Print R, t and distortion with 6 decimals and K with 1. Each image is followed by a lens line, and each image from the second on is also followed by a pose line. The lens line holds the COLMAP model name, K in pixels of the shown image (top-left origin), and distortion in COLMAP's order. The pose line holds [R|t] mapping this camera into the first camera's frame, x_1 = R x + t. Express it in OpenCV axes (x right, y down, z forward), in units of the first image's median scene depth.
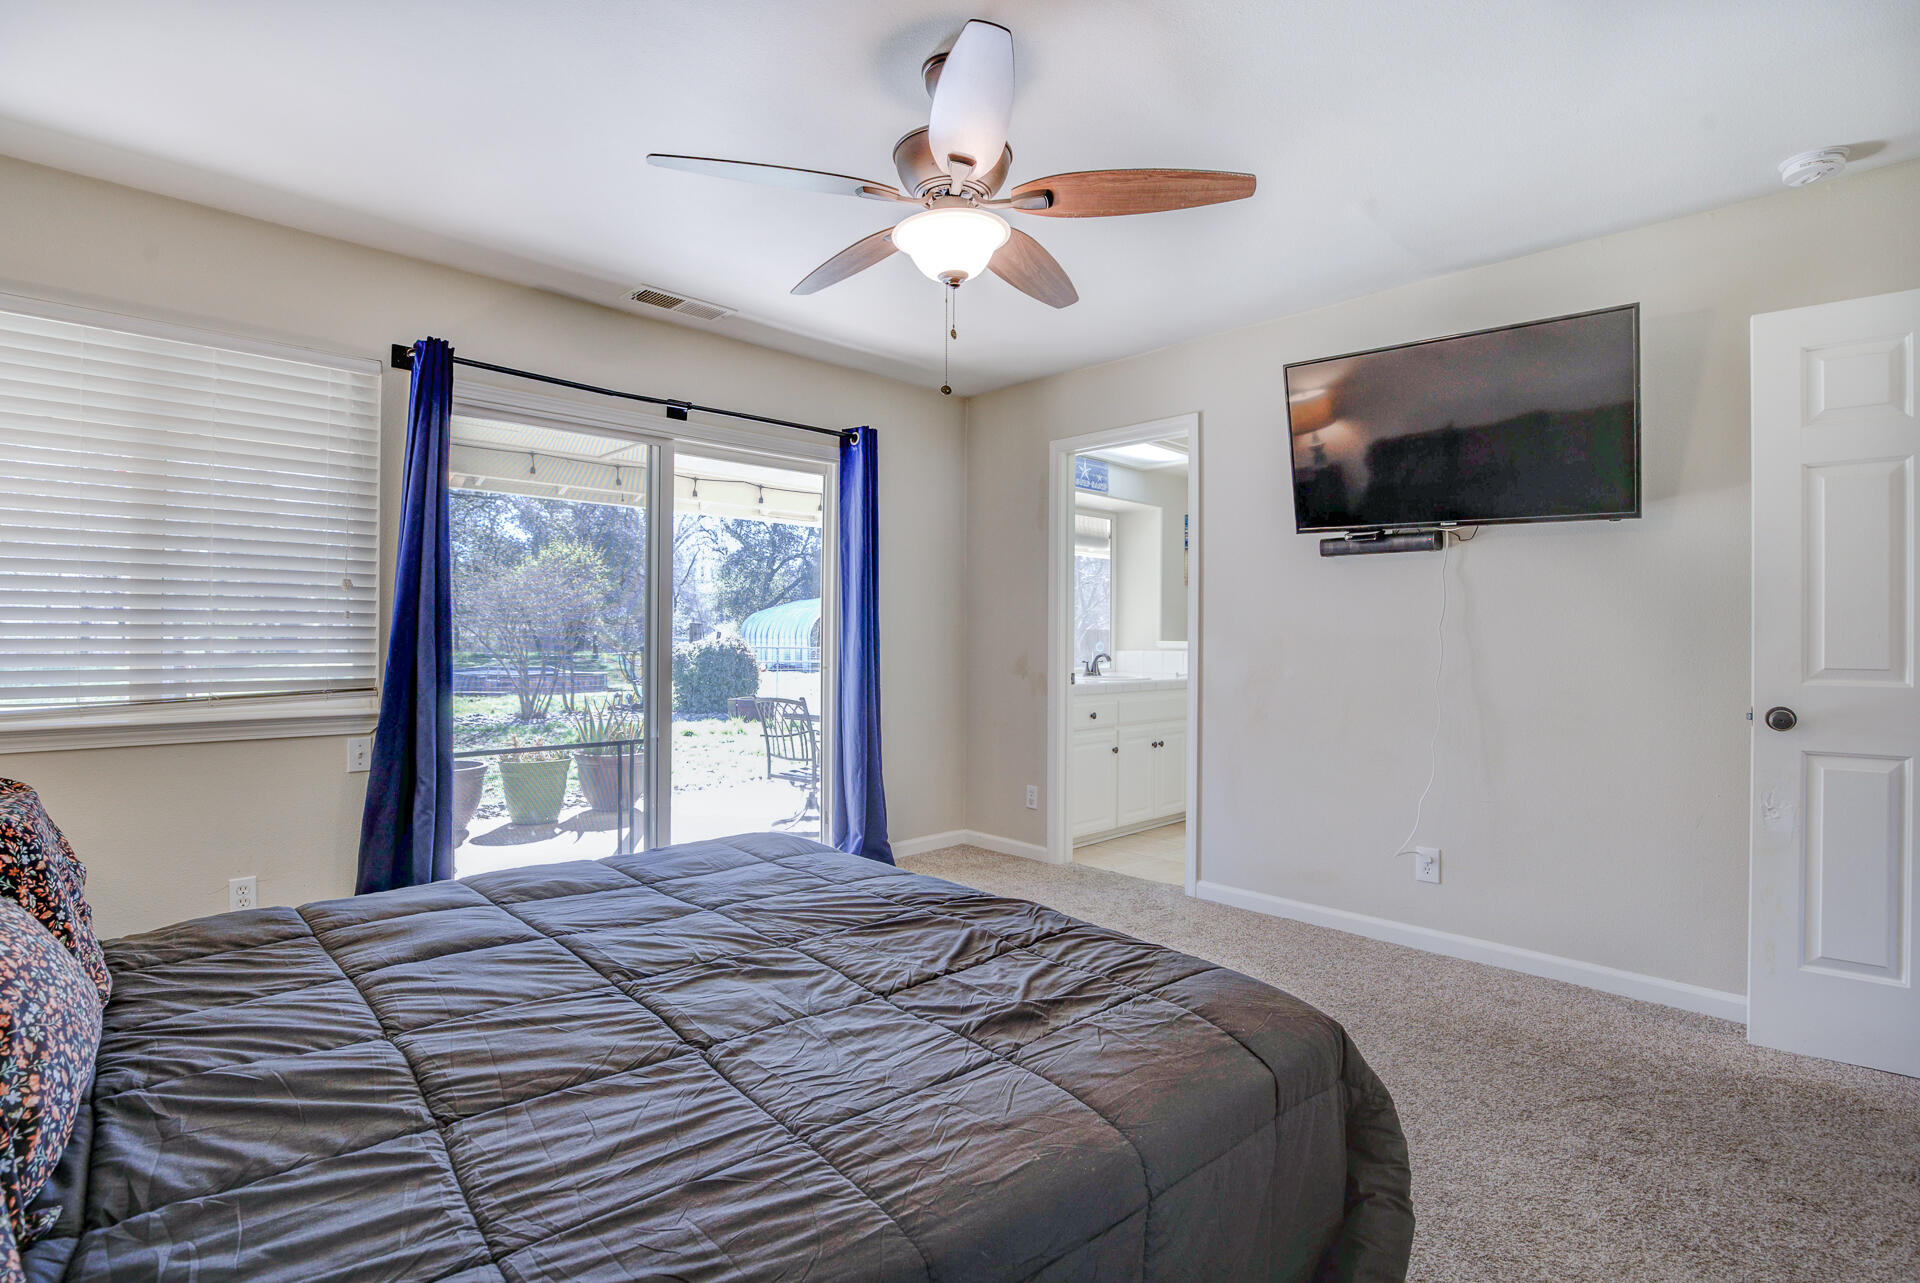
lens RADIAL K [[915.6, 0, 960.0], [0, 915.6, 641.5], [0, 0, 1]] dist [-0.000800, 0.000098]
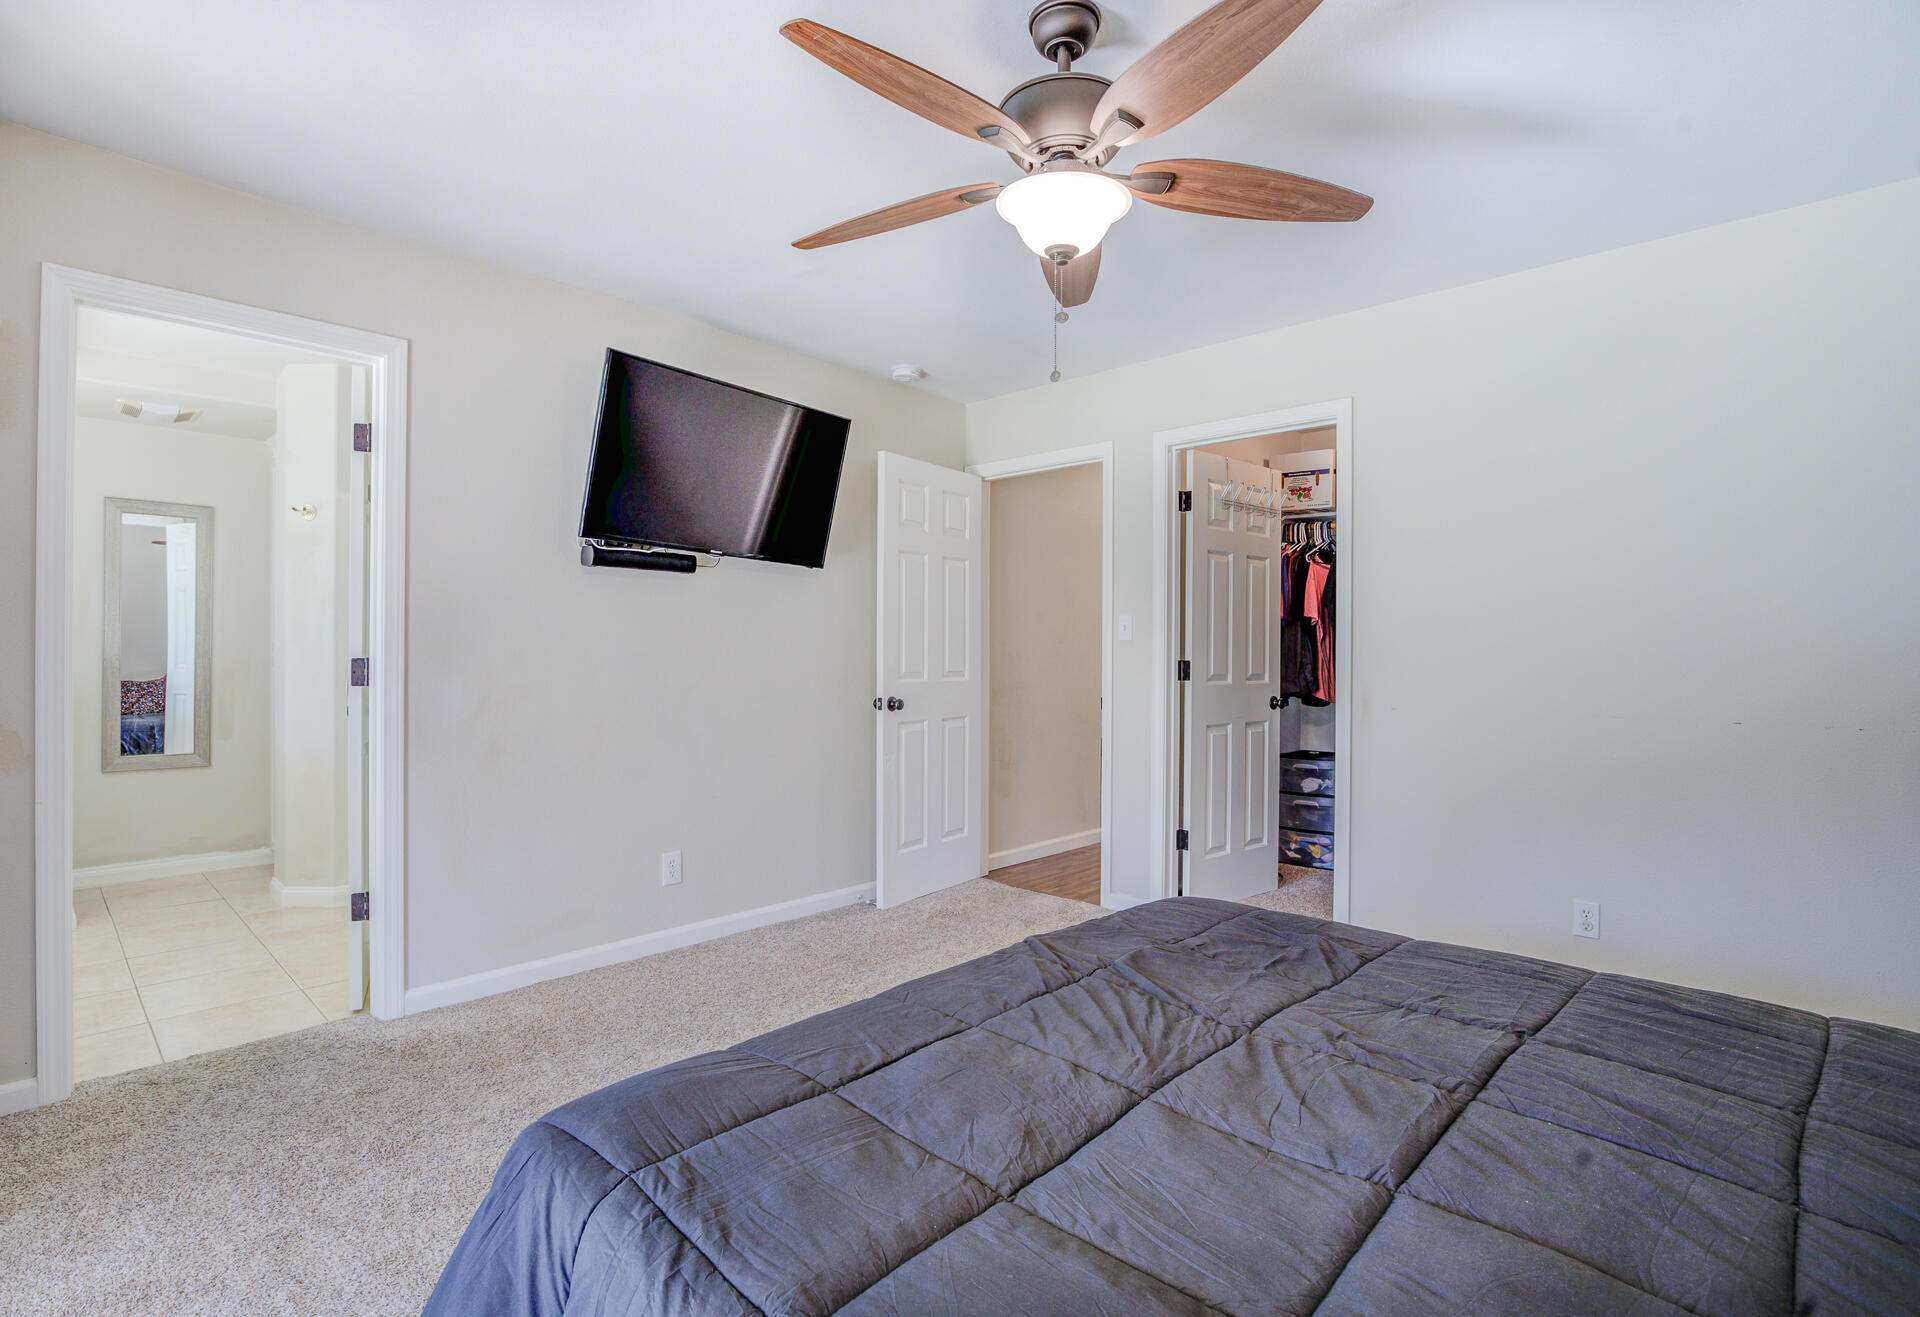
lens RADIAL K [[903.4, 0, 960.0], [0, 903.4, 658.5], [0, 0, 1]] dist [-0.001836, -0.000242]
pose [[-0.023794, -0.010094, 0.999666, -0.660253], [-0.002152, 0.999947, 0.010046, -0.012509], [-0.999715, -0.001912, -0.023814, 0.845313]]
